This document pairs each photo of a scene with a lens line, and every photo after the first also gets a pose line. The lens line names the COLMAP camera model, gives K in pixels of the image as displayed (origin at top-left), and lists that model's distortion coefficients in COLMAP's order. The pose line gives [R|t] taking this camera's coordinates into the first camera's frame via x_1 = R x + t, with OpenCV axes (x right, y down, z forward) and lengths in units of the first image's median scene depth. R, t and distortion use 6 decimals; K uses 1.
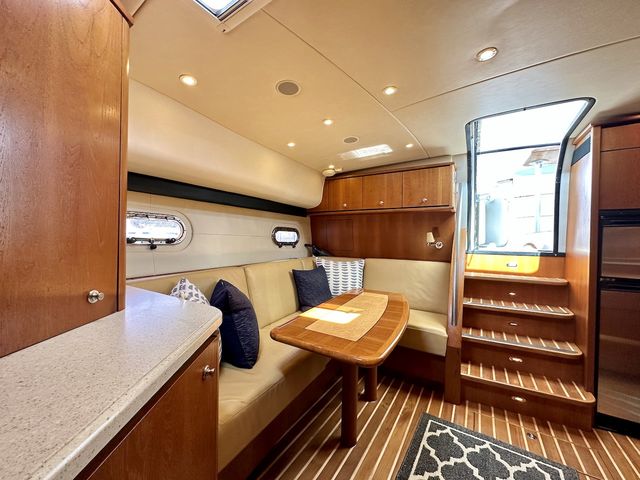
lens RADIAL K [[254.6, 0, 320.0], [0, 254.6, 240.0], [0, 0, 1]] dist [-0.001382, -0.000095]
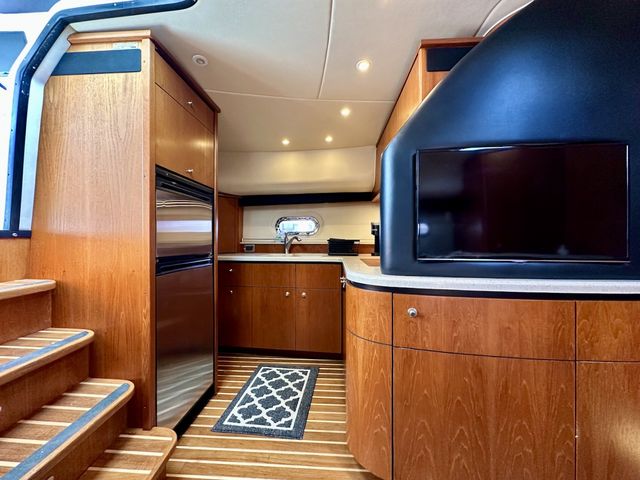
lens RADIAL K [[258.0, 0, 320.0], [0, 258.0, 240.0], [0, 0, 1]] dist [-0.000991, 0.000353]
pose [[-0.473140, -0.016097, 0.880840, 0.199988], [-0.004281, 0.999863, 0.015972, 0.063691], [-0.880977, 0.003786, -0.473145, 0.767702]]
